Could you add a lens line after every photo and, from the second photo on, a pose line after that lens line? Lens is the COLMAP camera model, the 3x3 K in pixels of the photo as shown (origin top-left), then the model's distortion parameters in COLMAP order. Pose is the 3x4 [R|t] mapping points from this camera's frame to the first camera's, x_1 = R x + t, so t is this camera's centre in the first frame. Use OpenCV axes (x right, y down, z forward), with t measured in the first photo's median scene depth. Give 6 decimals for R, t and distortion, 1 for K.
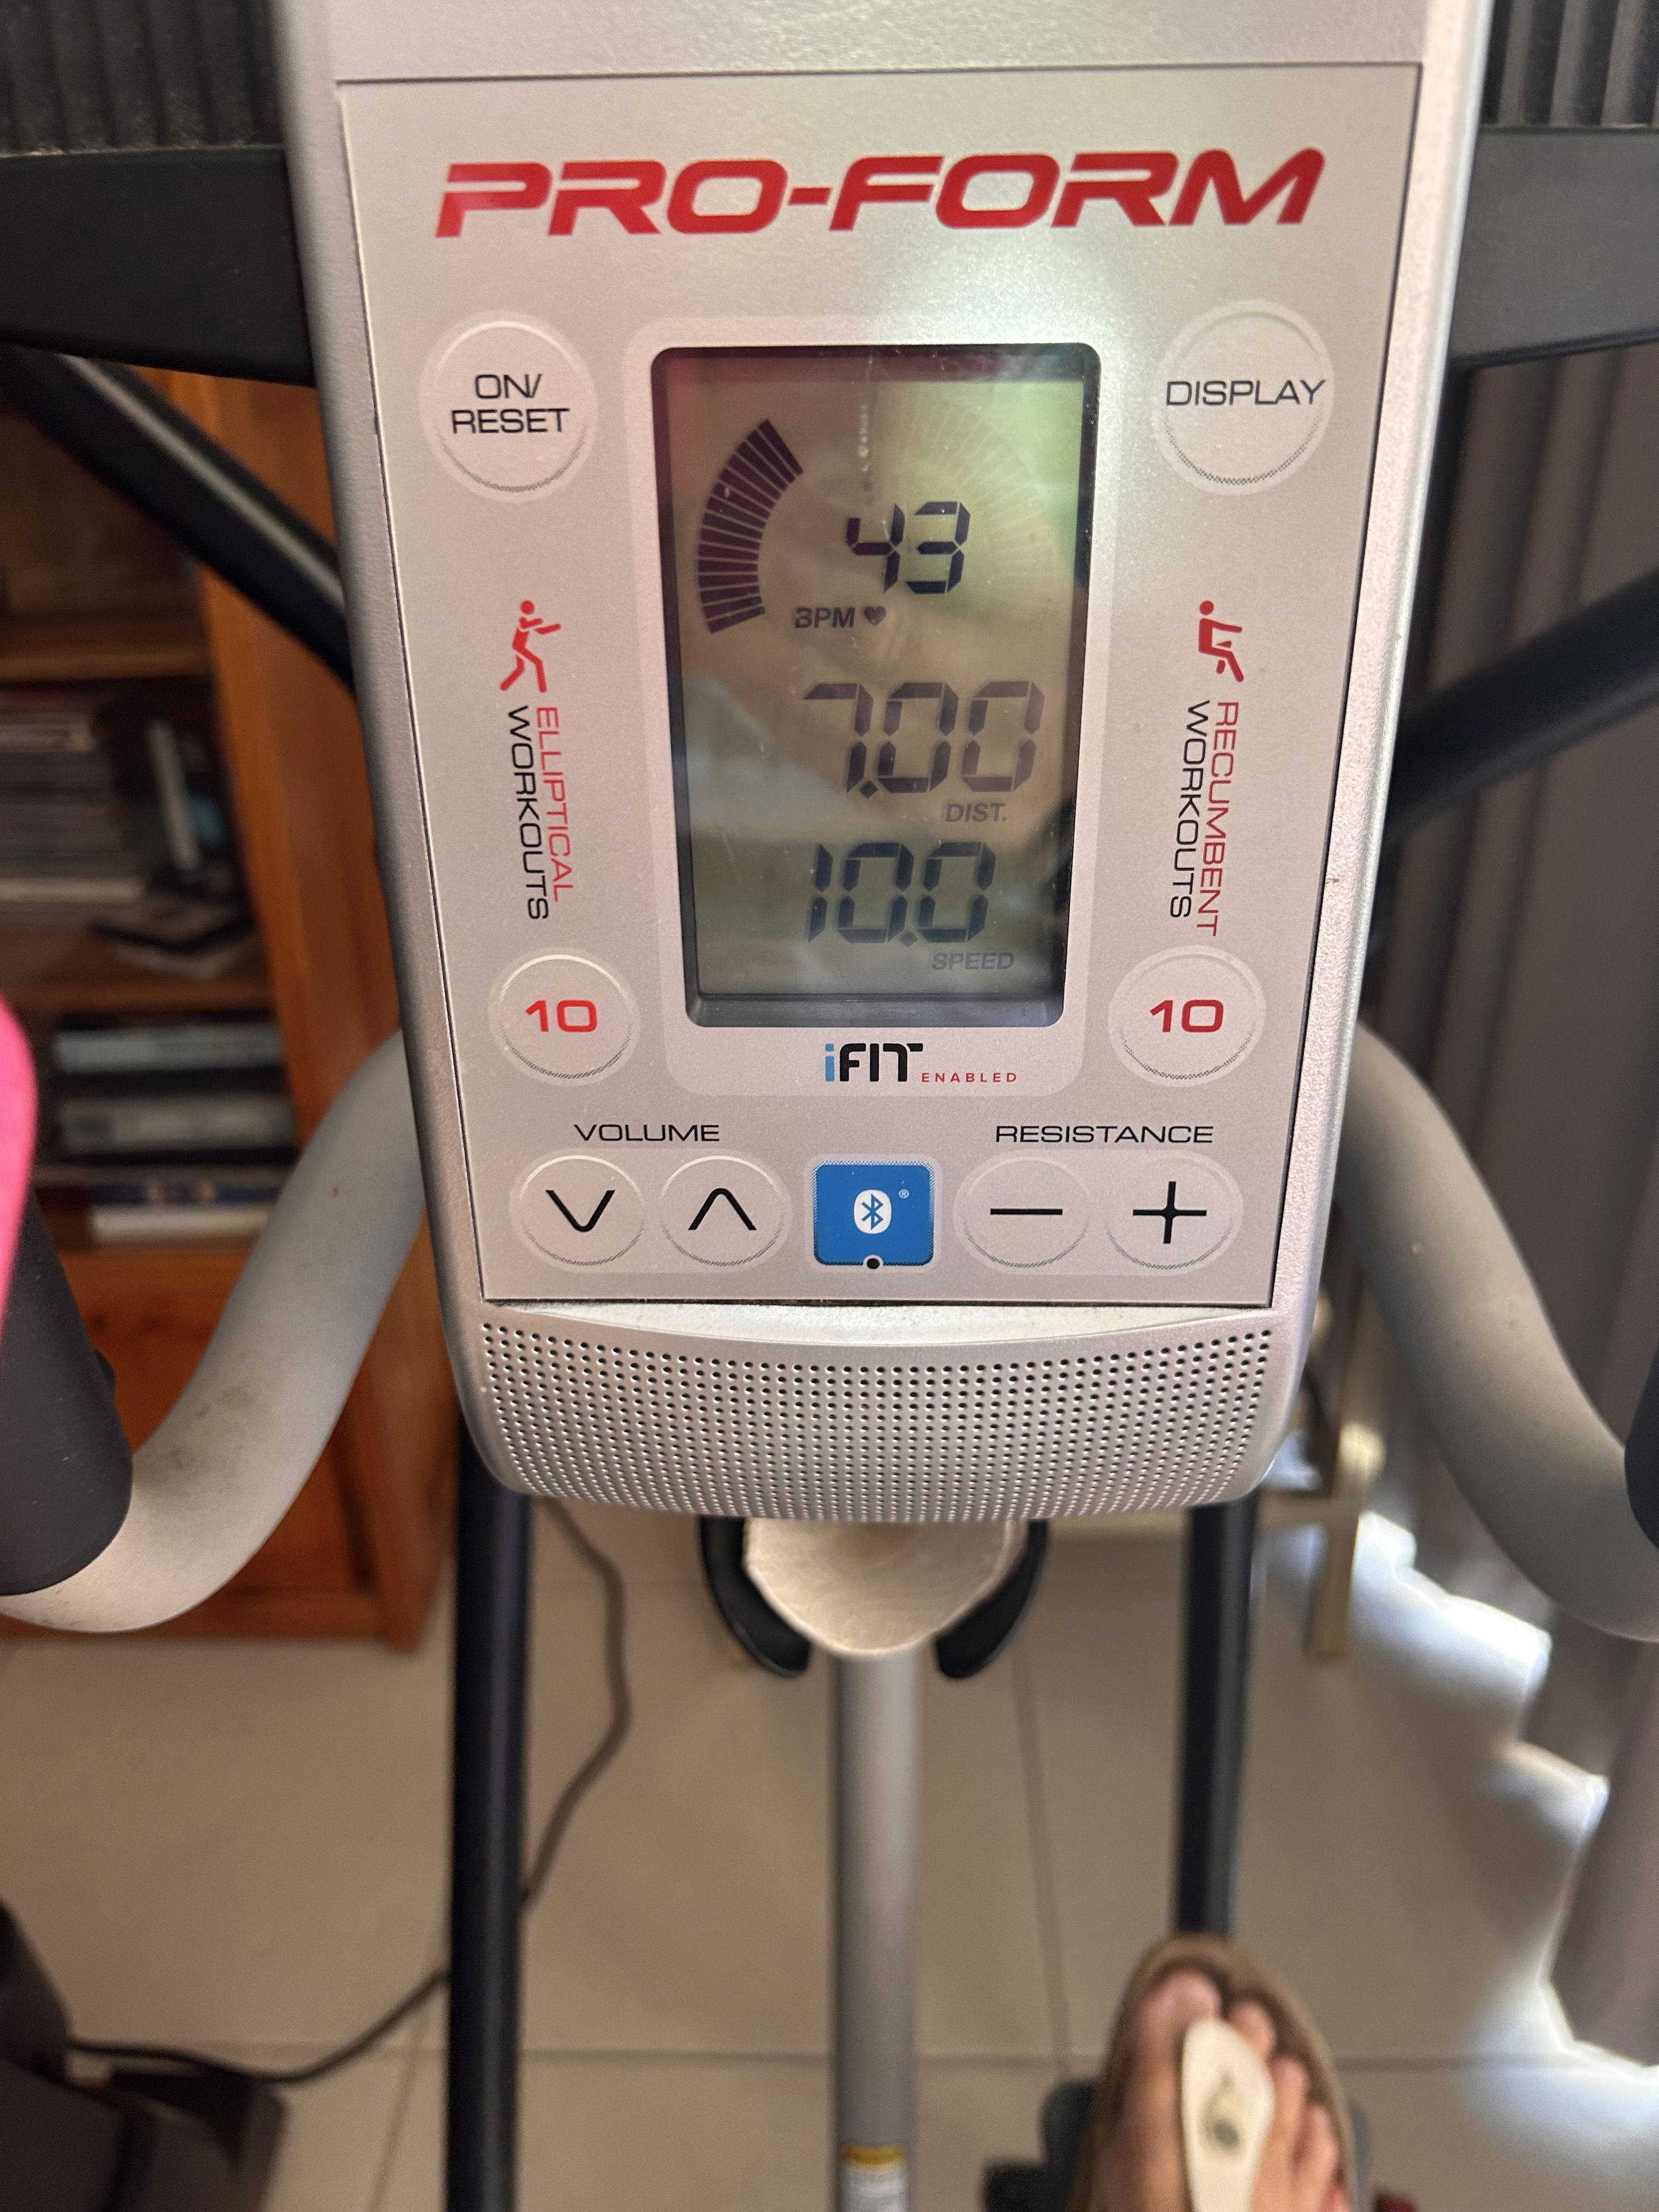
lens RADIAL K [[1848.9, 0, 819.9], [0, 1848.9, 1113.2], [0, 0, 1]] dist [0.012380, -0.059863]
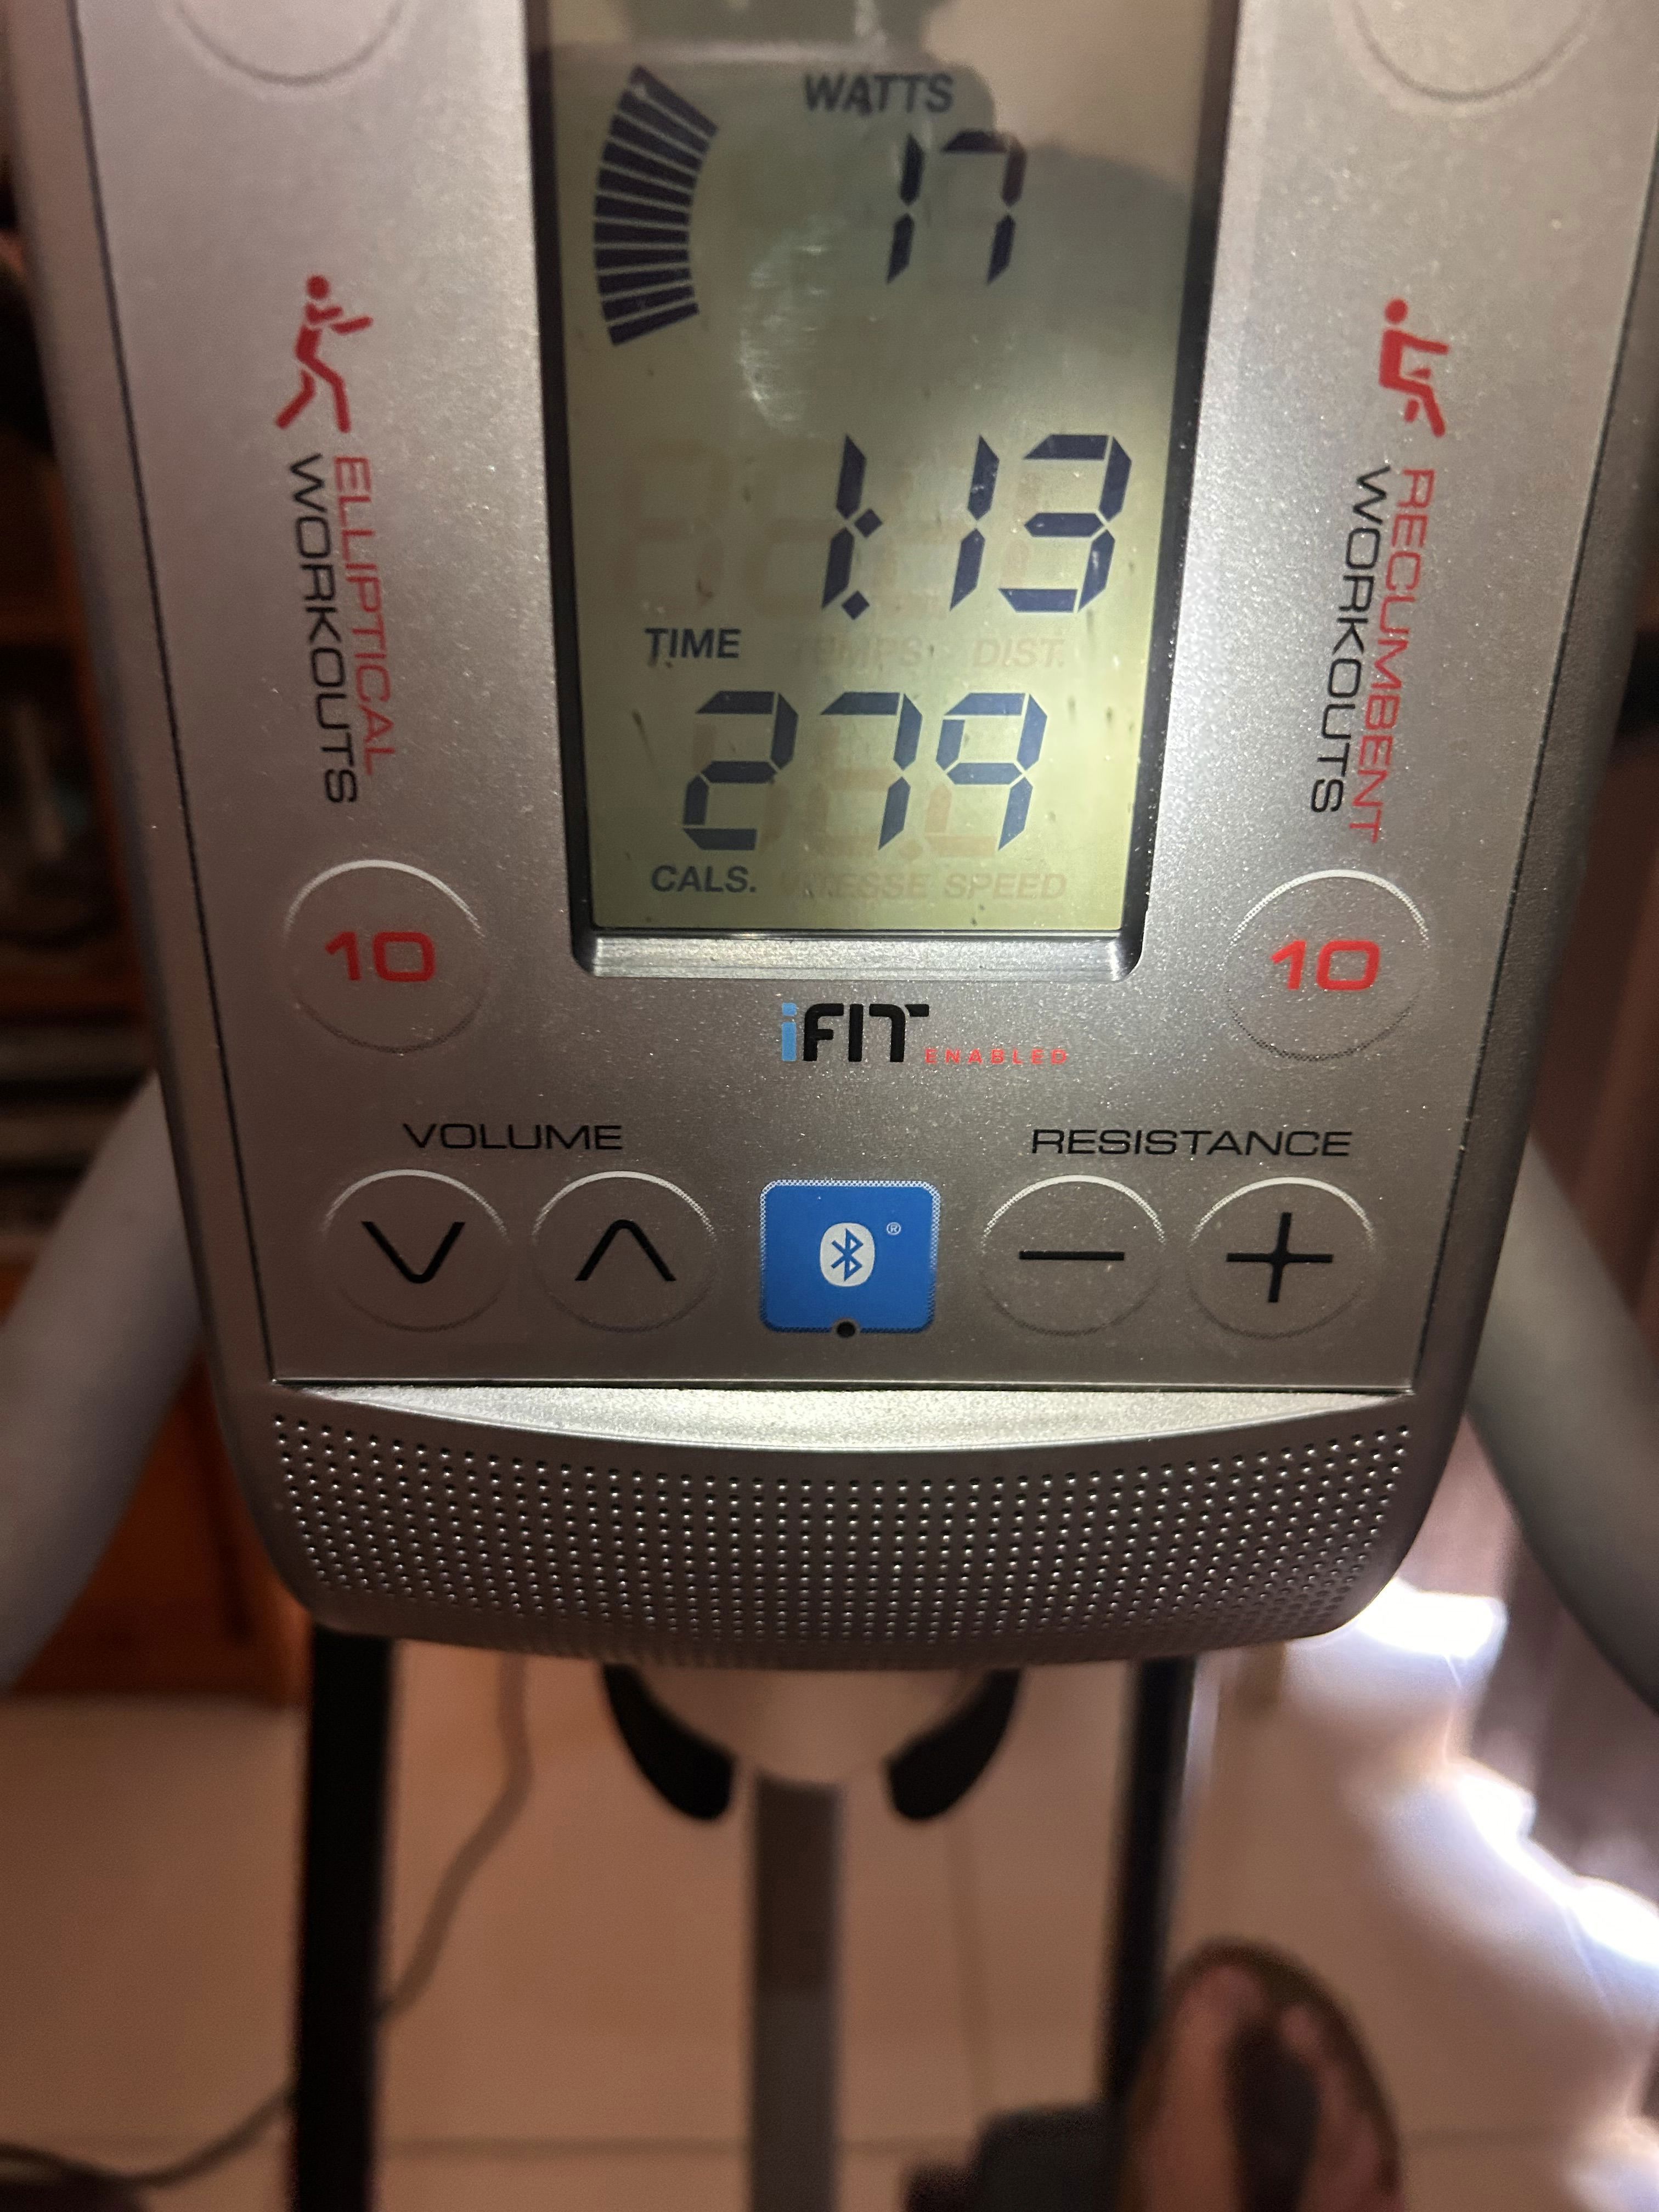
lens RADIAL K [[1848.9, 0, 820.3], [0, 1848.9, 1101.4], [0, 0, 1]] dist [0.012380, -0.059863]
pose [[0.998884, 0.007376, 0.046655, -0.015178], [-0.006541, 0.999816, -0.018032, 0.010178], [-0.046780, 0.017707, 0.998748, 0.357844]]
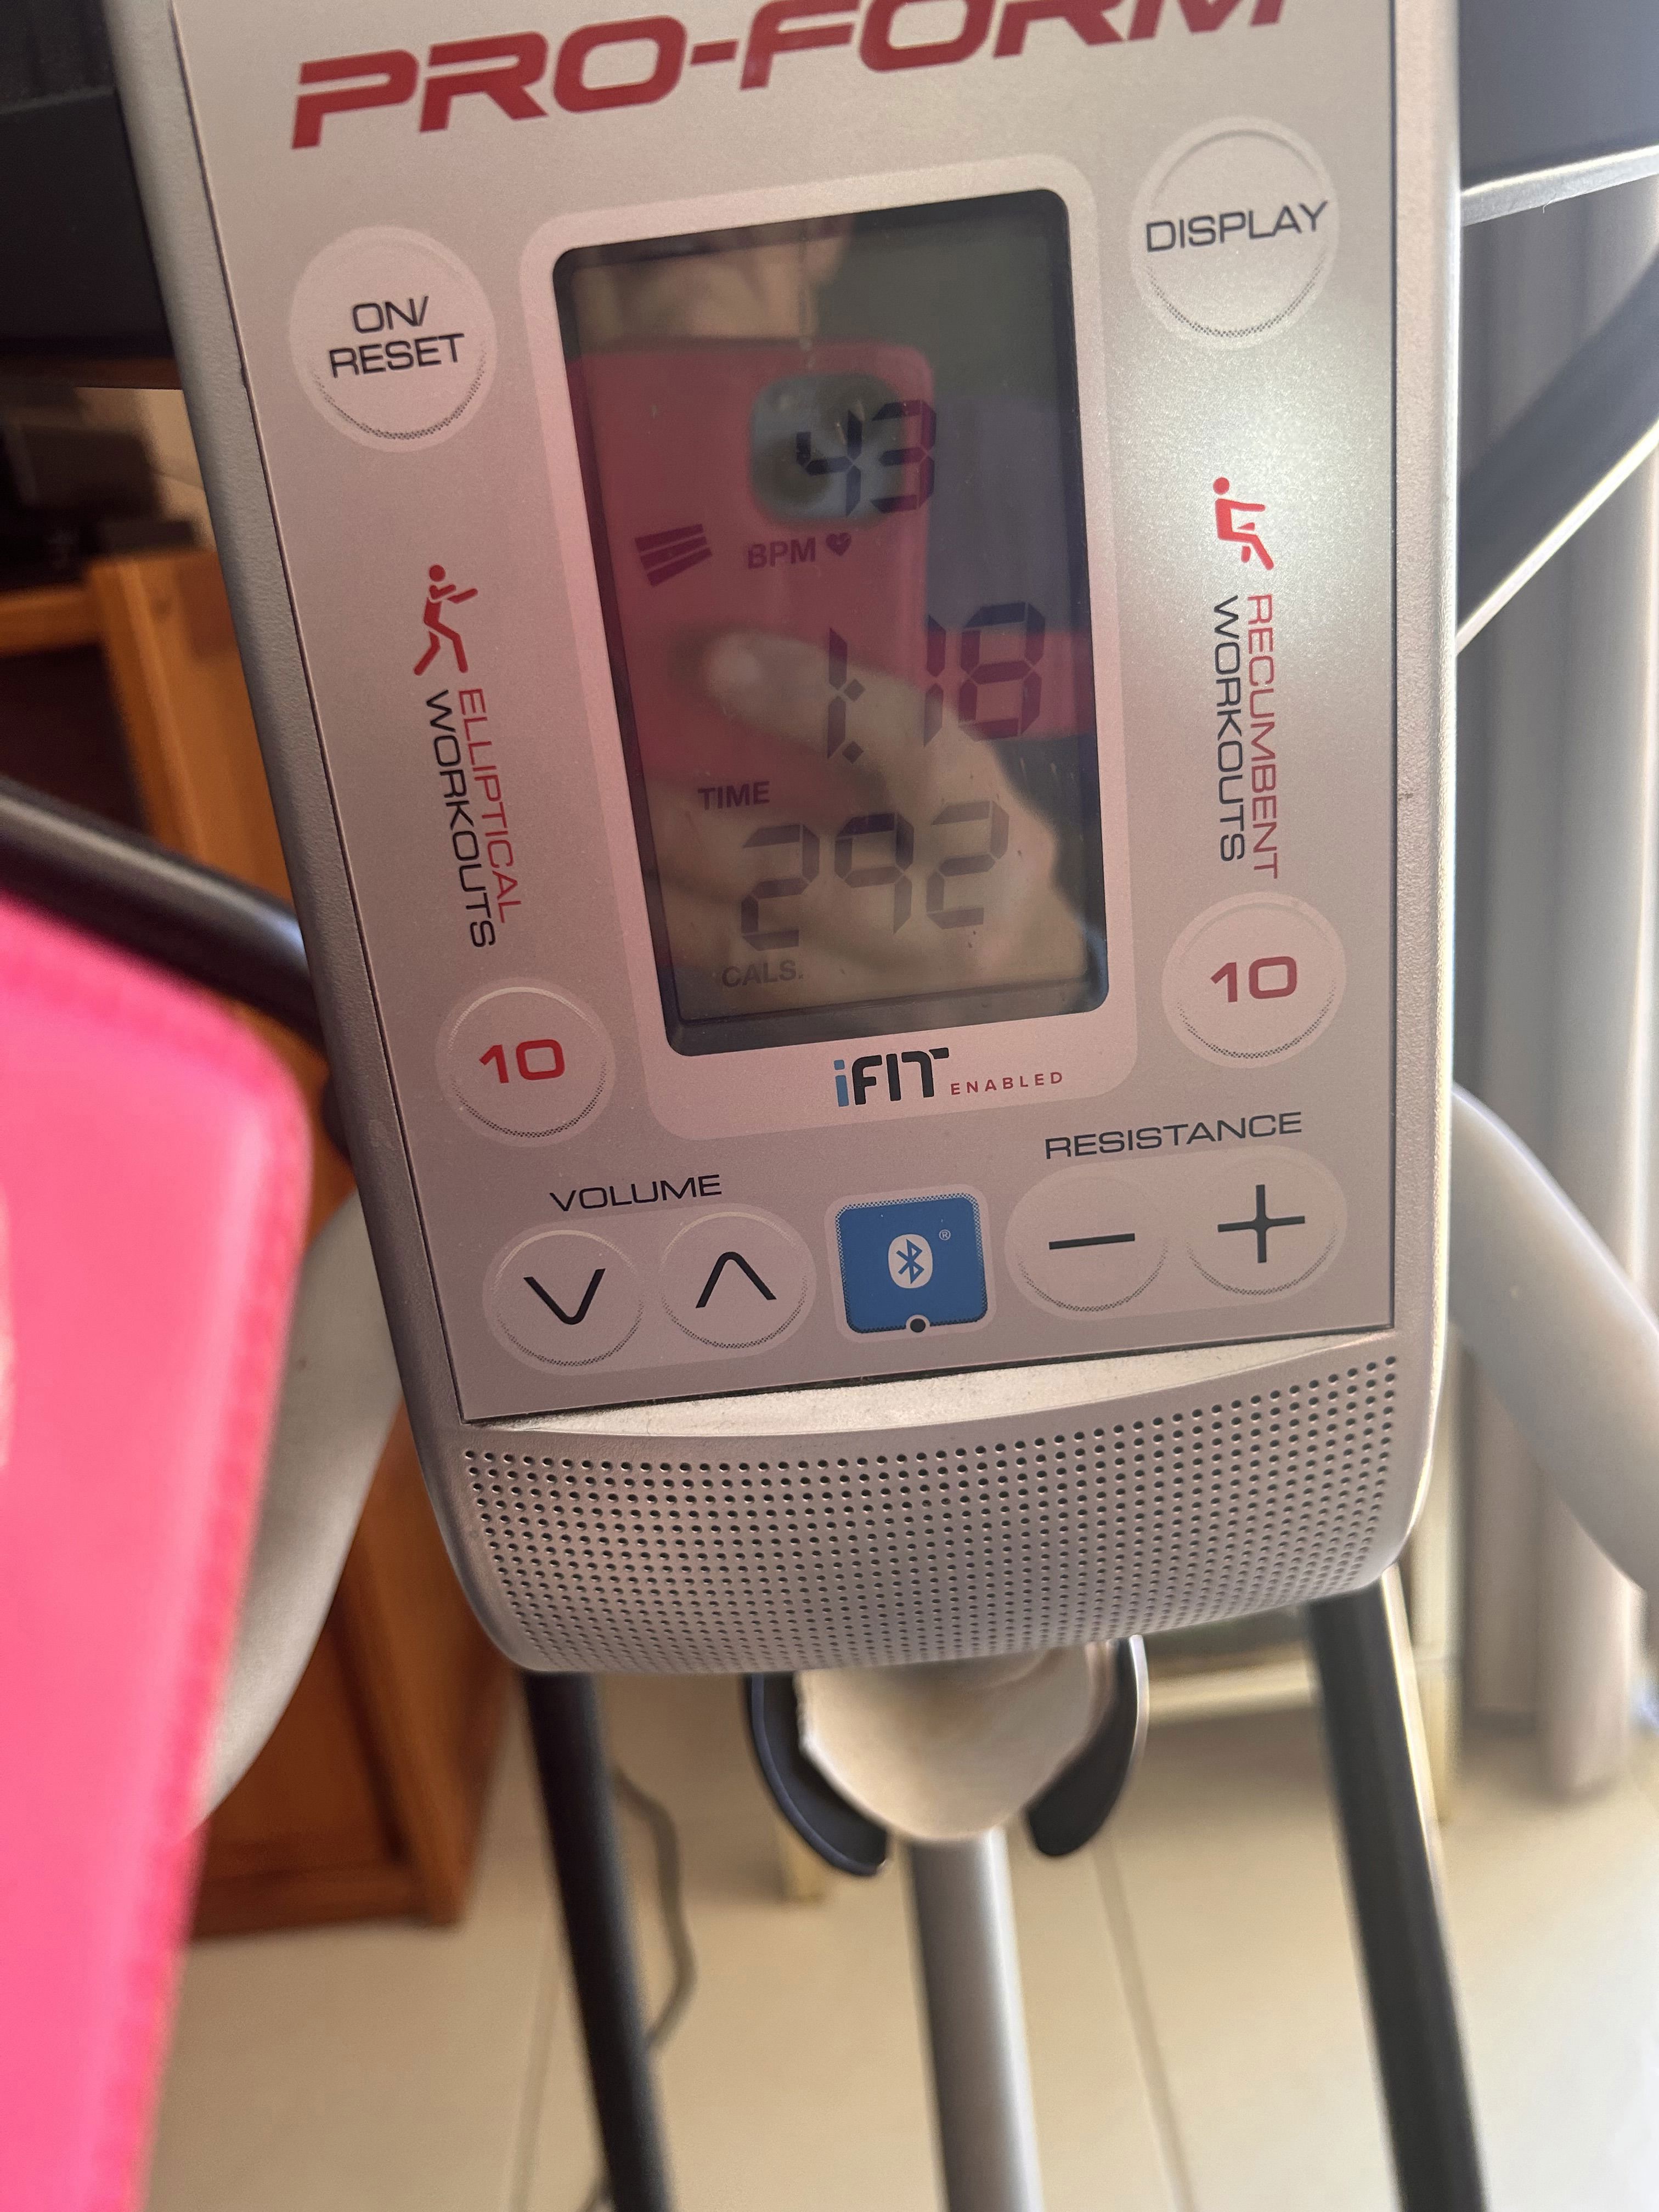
lens RADIAL K [[1848.9, 0, 796.6], [0, 1848.9, 1079.5], [0, 0, 1]] dist [0.012380, -0.059863]
pose [[0.994263, -0.106942, -0.002078, -0.014158], [0.105811, 0.986219, -0.127185, 0.082092], [0.015651, 0.126236, 0.991877, 0.168747]]
